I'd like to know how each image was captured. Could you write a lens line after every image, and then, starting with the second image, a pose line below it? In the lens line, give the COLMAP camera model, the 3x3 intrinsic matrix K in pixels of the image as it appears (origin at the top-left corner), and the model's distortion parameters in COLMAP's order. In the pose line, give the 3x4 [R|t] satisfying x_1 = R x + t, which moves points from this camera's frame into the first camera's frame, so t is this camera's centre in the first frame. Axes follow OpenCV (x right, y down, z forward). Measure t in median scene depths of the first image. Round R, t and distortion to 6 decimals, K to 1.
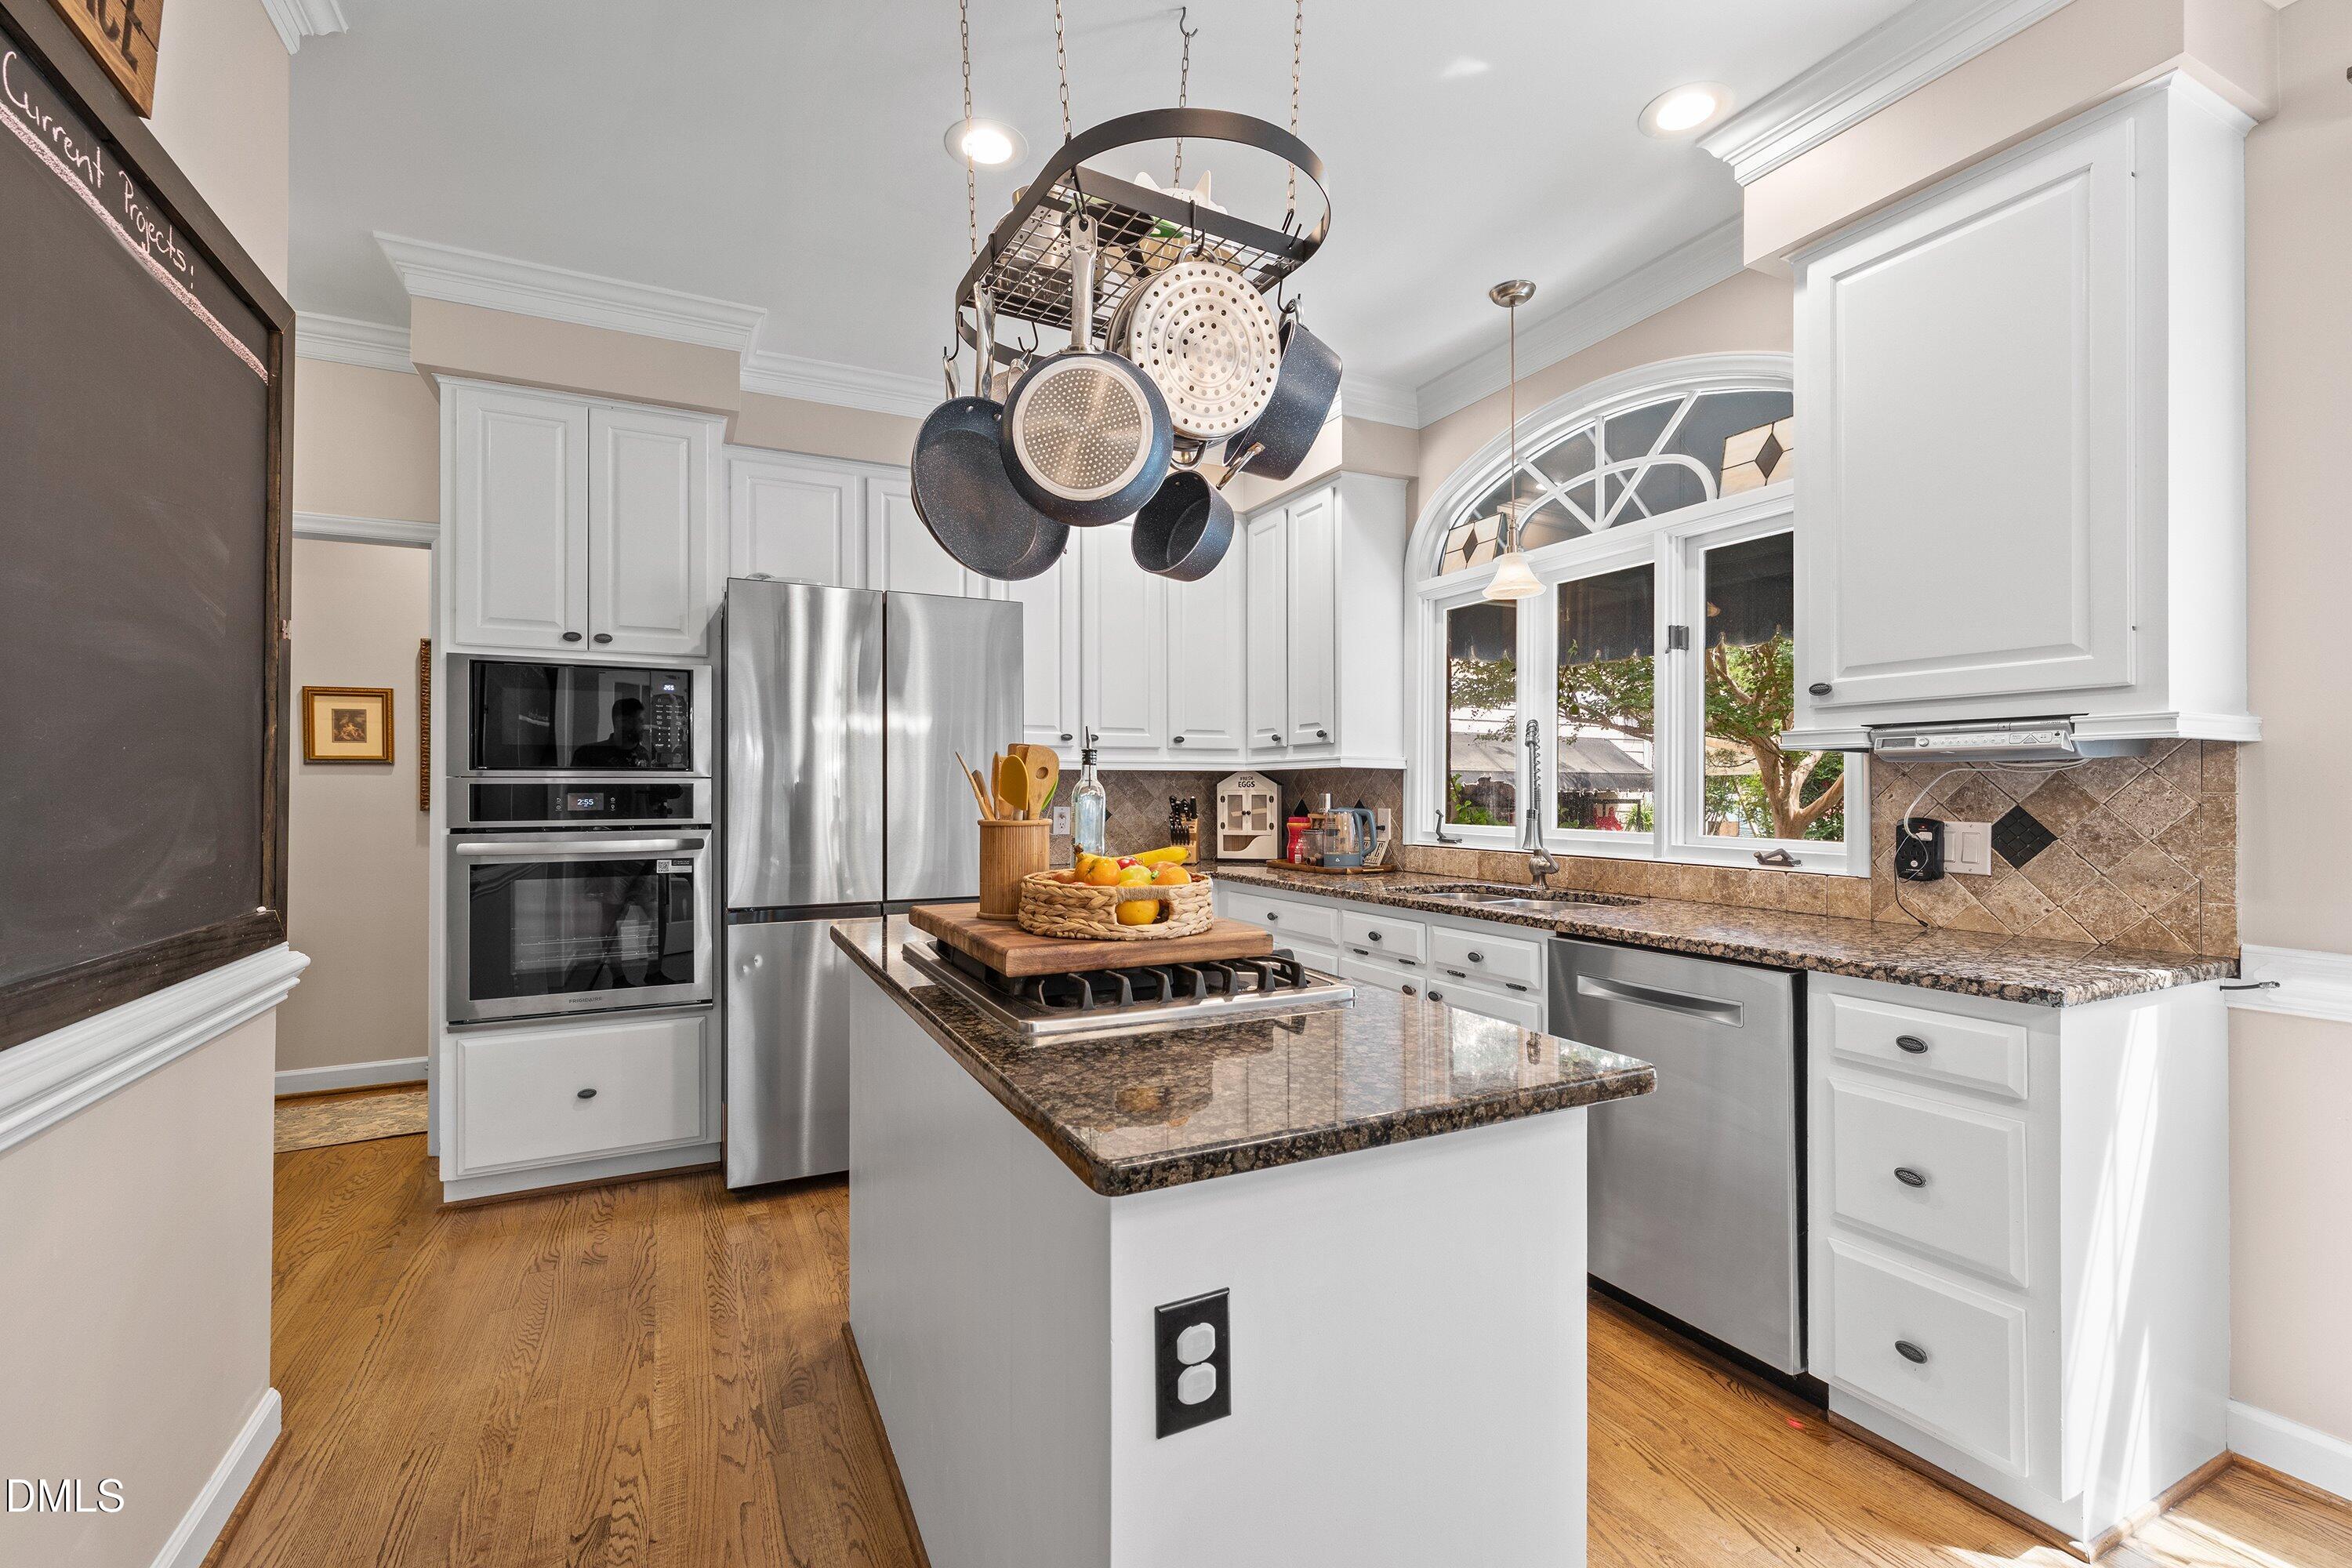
lens RADIAL K [[1021.1, 0, 1167.0], [0, 1021.1, 784.4], [0, 0, 1]] dist [-0.000832, 0.001300]
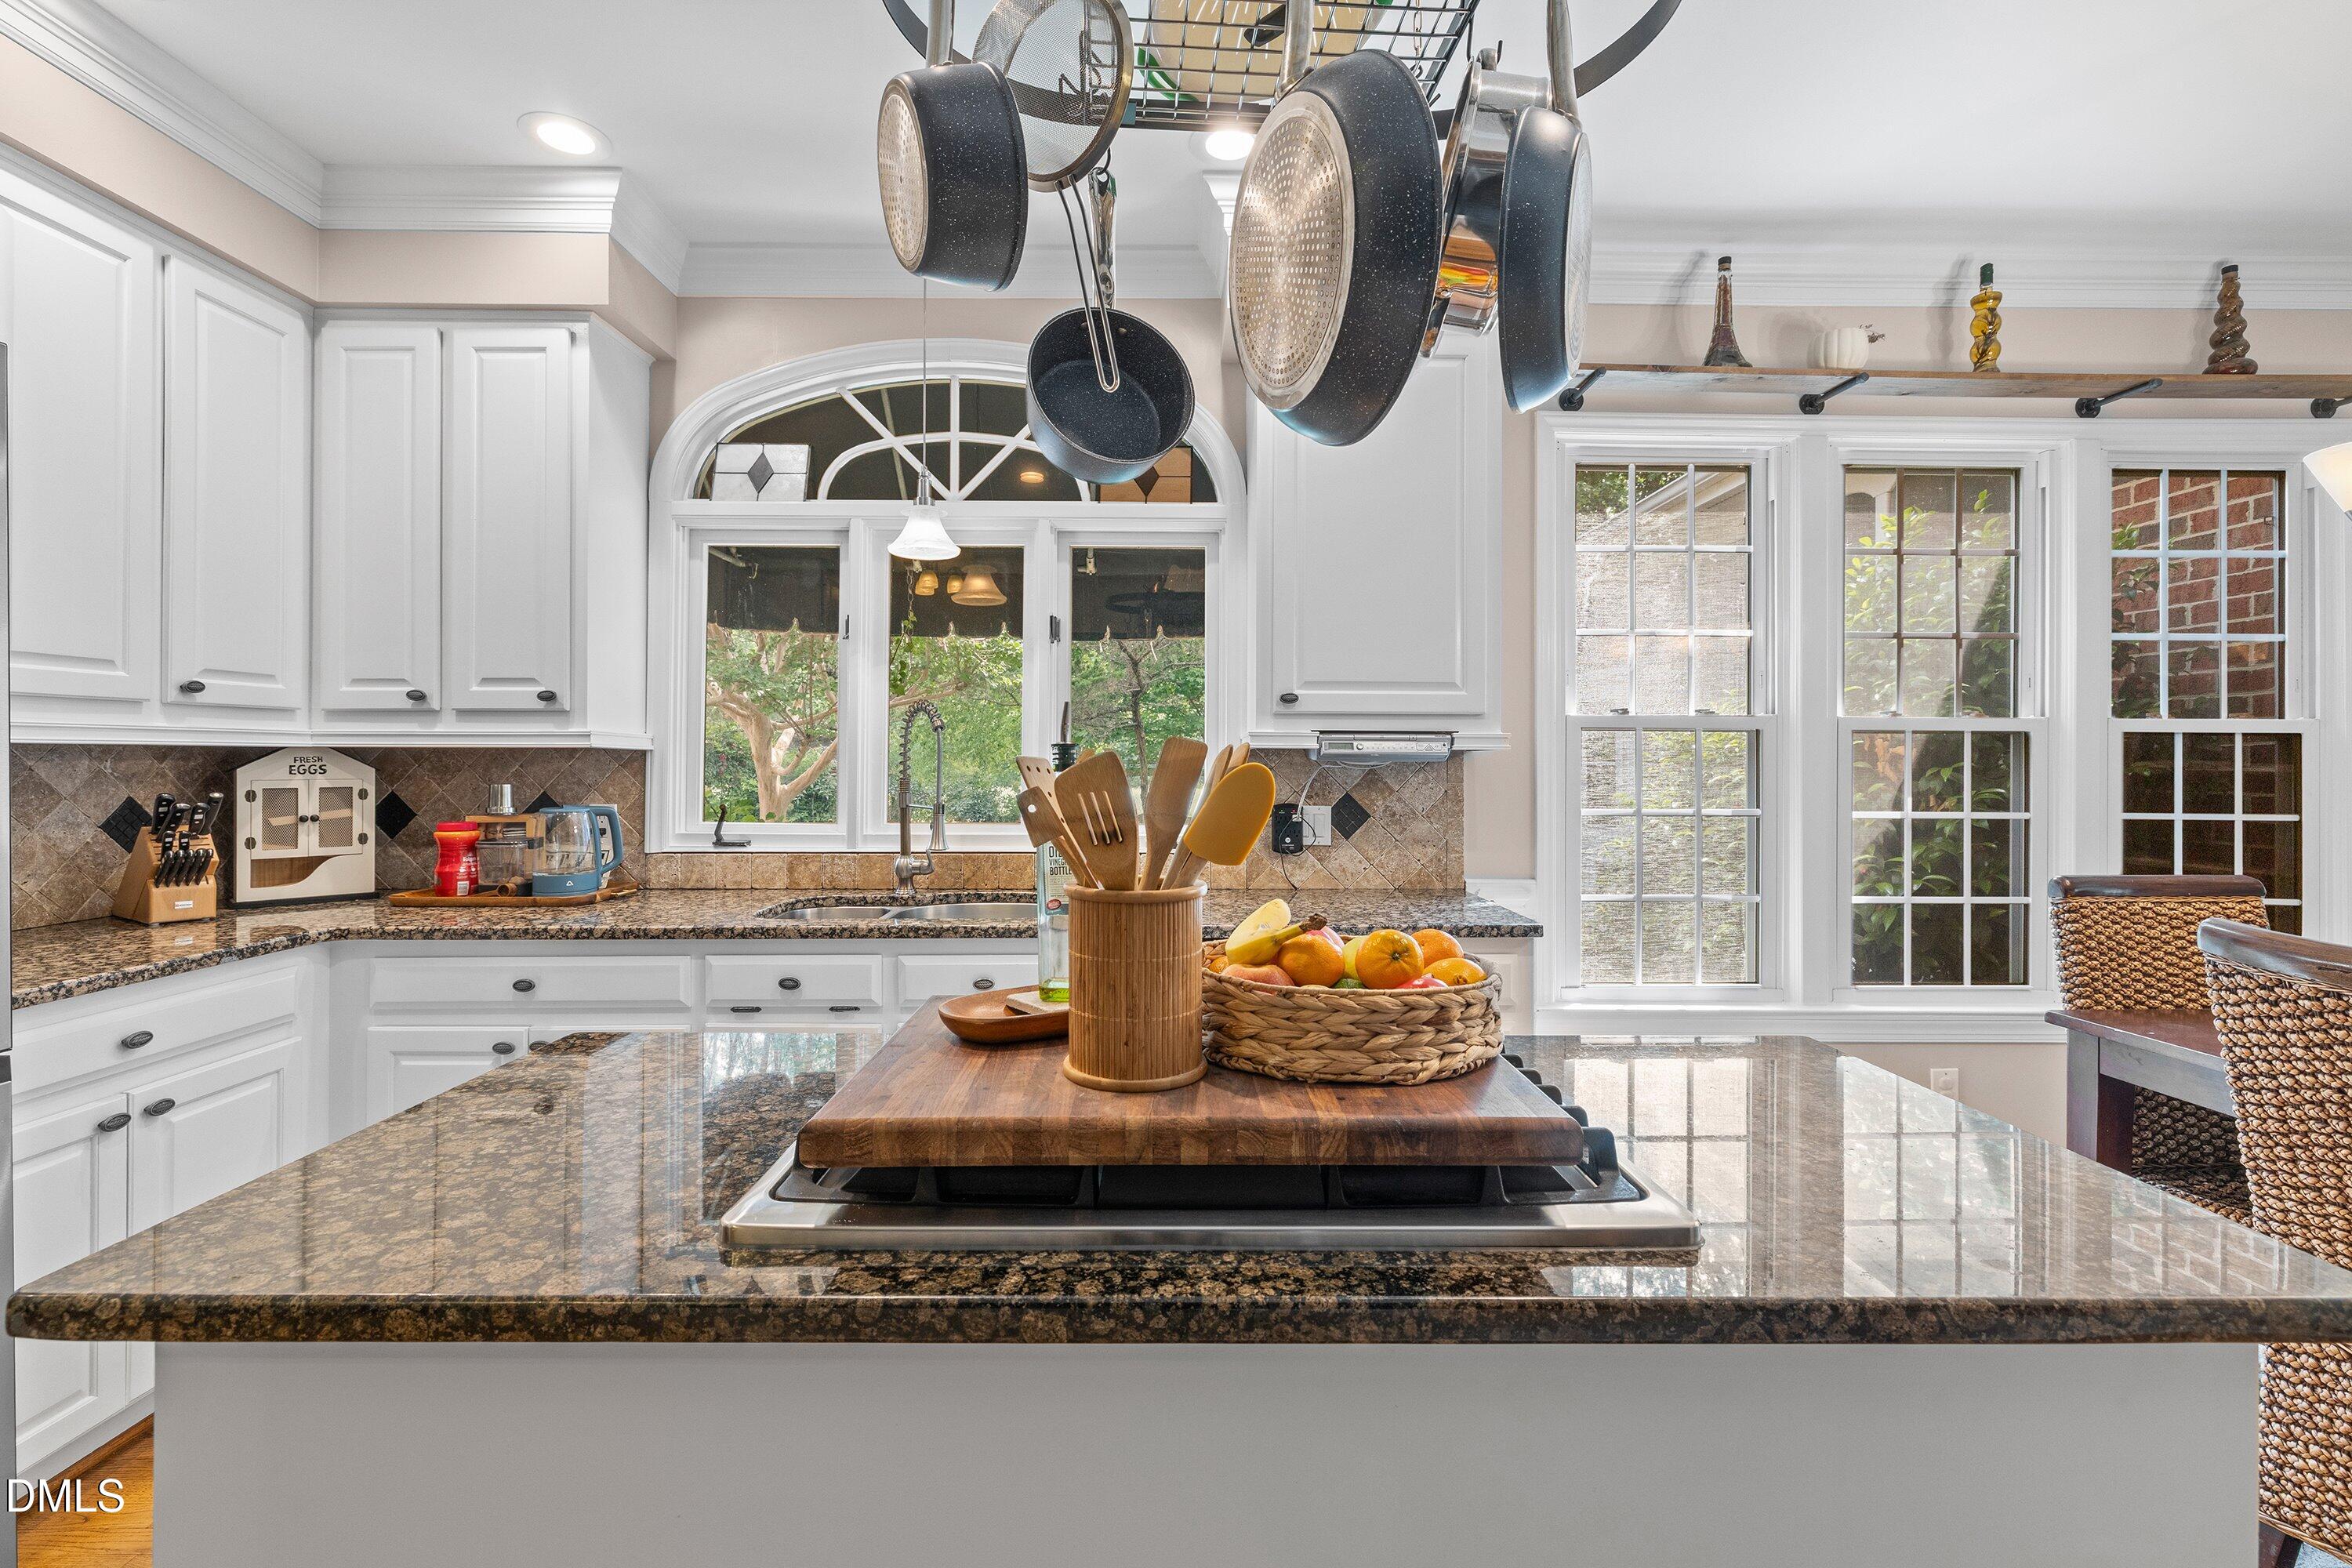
lens RADIAL K [[1021.1, 0, 1187.5], [0, 1021.1, 758.9], [0, 0, 1]] dist [-0.000832, 0.001300]
pose [[0.428739, 0.003226, 0.903422, -0.432990], [-0.009307, 0.999956, 0.000846, -0.021113], [-0.903380, -0.008771, 0.428751, 0.545597]]
